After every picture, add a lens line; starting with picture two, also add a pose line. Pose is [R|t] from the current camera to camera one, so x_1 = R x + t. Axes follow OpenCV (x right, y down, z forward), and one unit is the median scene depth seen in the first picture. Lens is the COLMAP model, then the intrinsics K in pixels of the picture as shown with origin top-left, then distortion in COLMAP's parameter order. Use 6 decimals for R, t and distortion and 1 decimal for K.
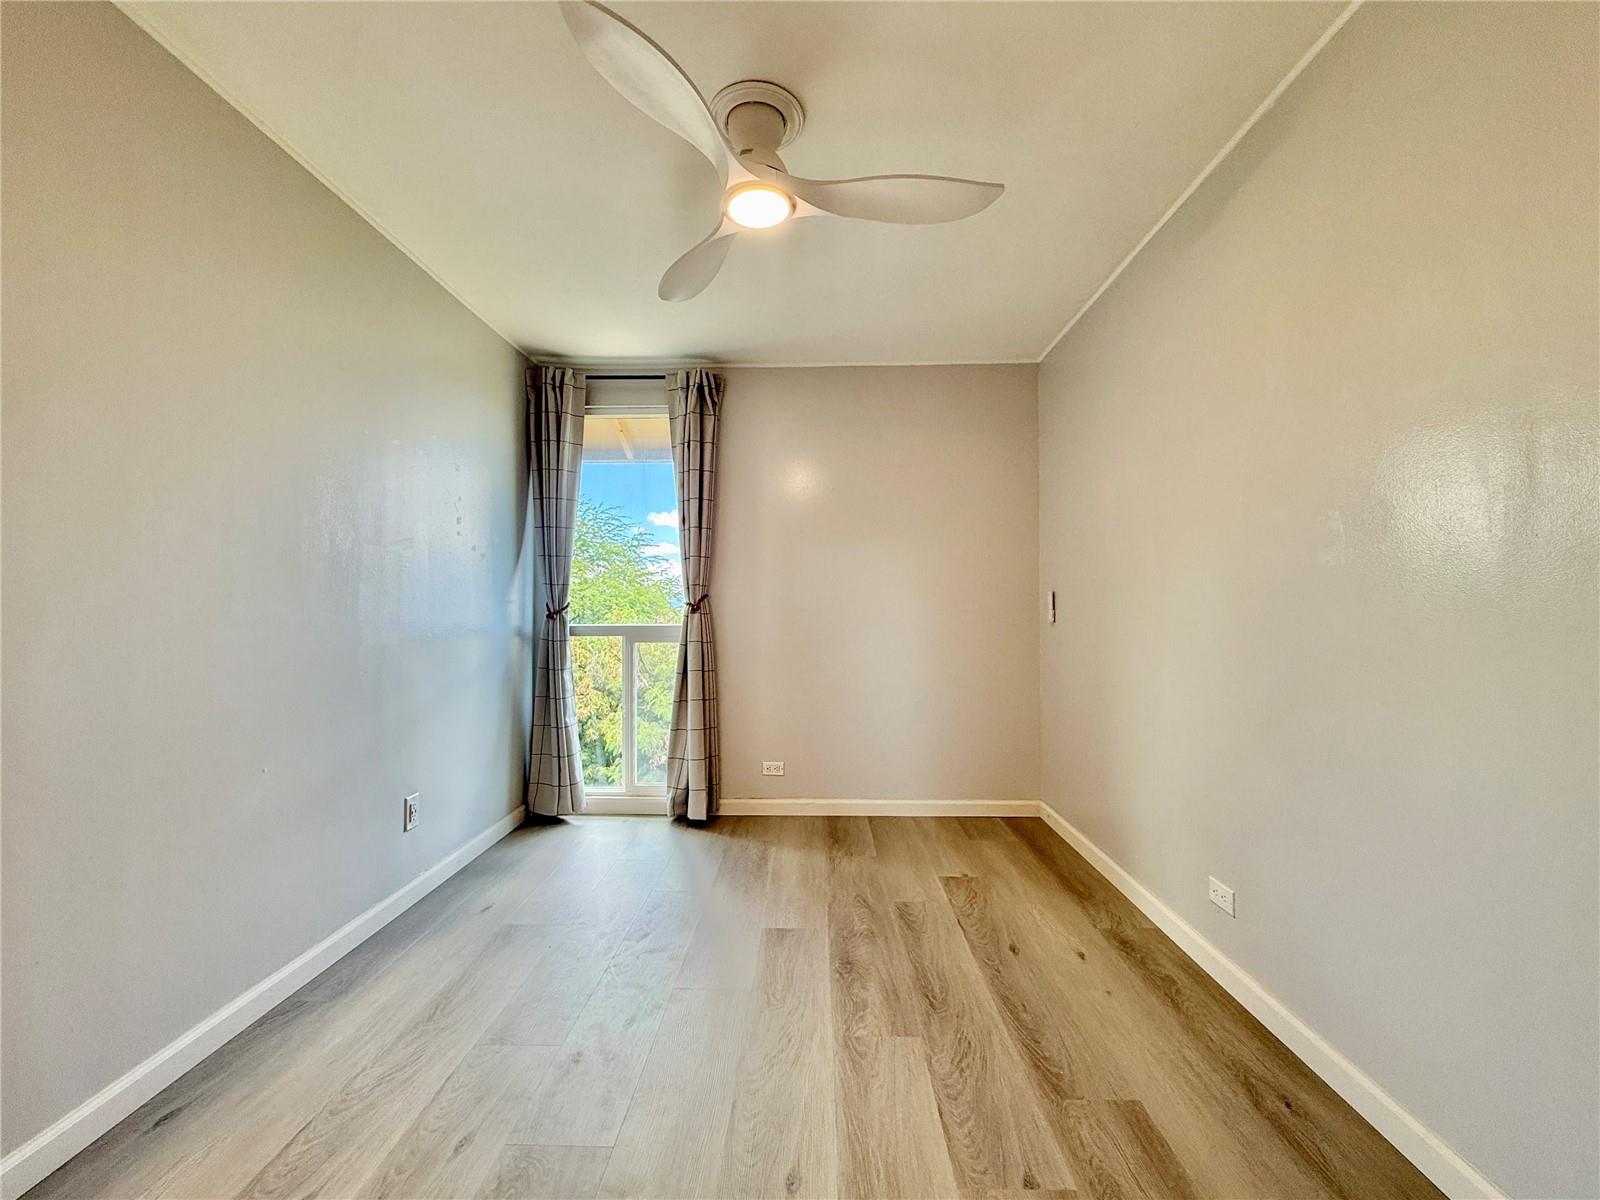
lens RADIAL K [[640.1, 0, 796.9], [0, 640.1, 599.6], [0, 0, 1]] dist [-0.000194, -0.000389]
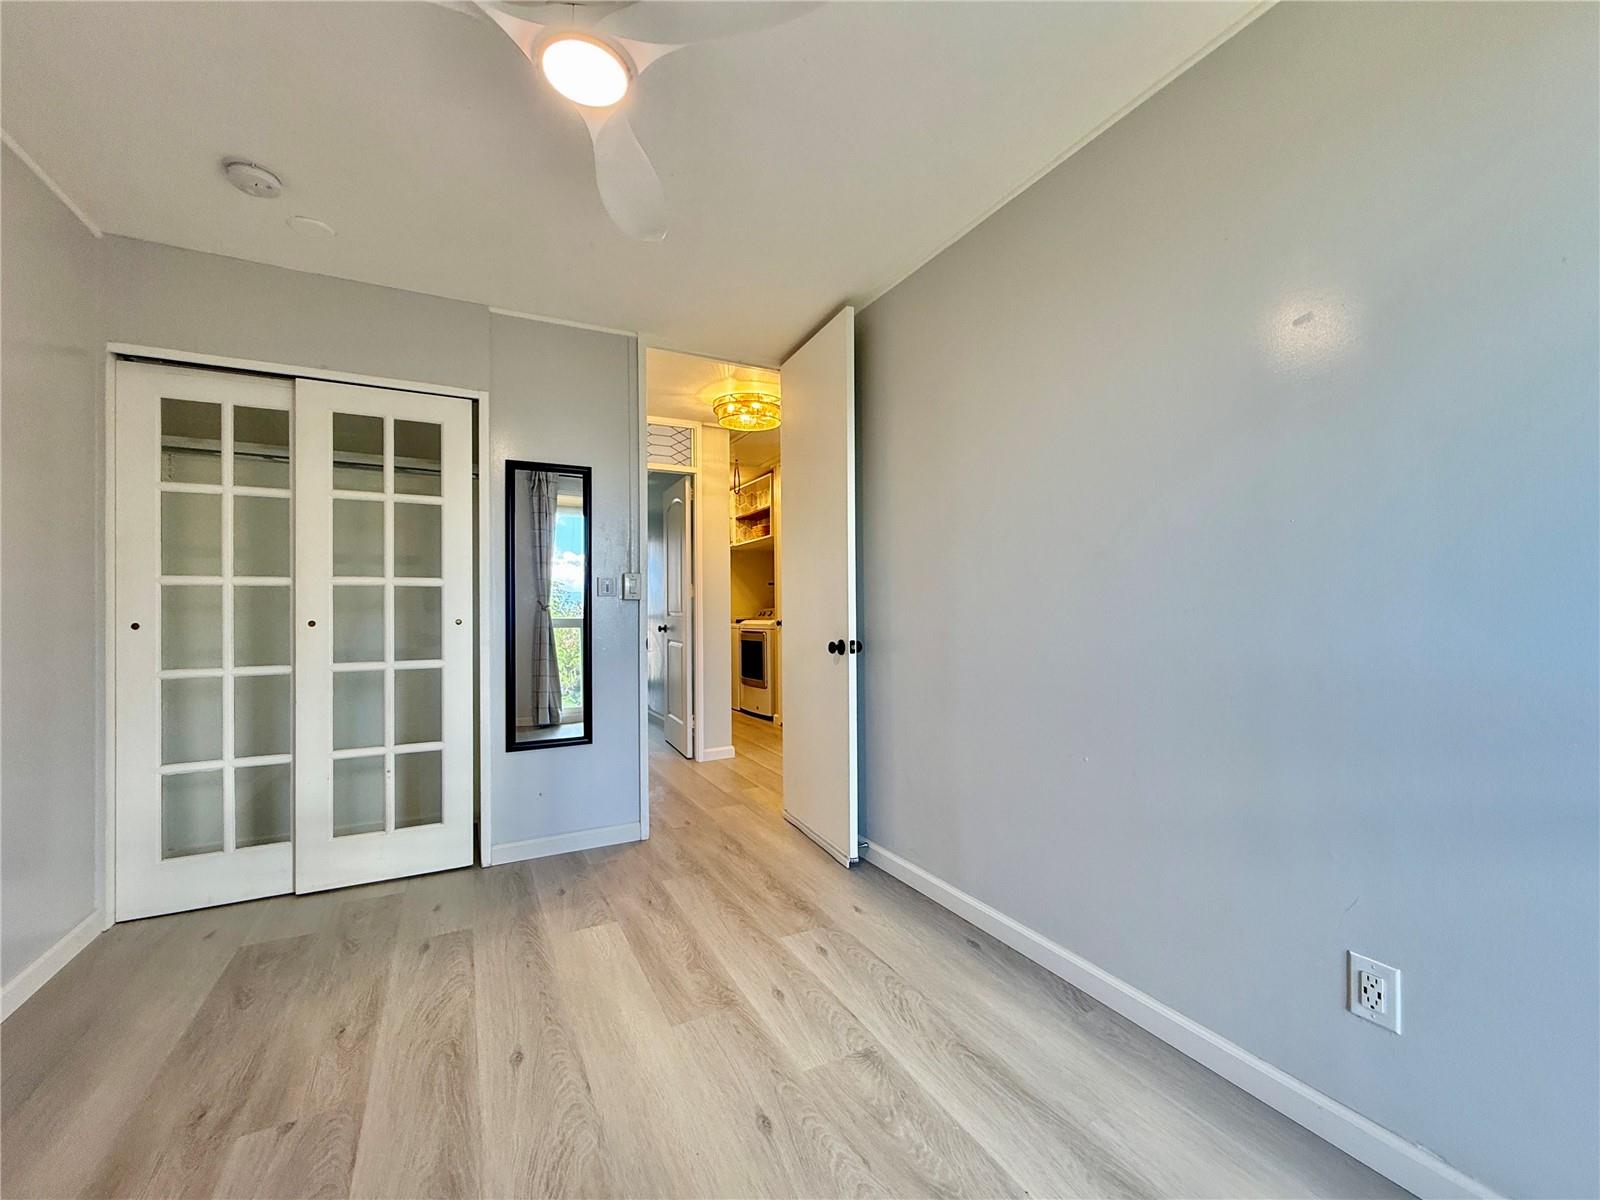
lens RADIAL K [[640.1, 0, 796.9], [0, 640.1, 599.6], [0, 0, 1]] dist [-0.000194, -0.000389]
pose [[-0.869063, 0.003300, -0.494690, 0.115248], [0.015737, 0.999656, -0.020978, 0.021726], [0.494451, -0.026016, -0.868816, 2.021546]]
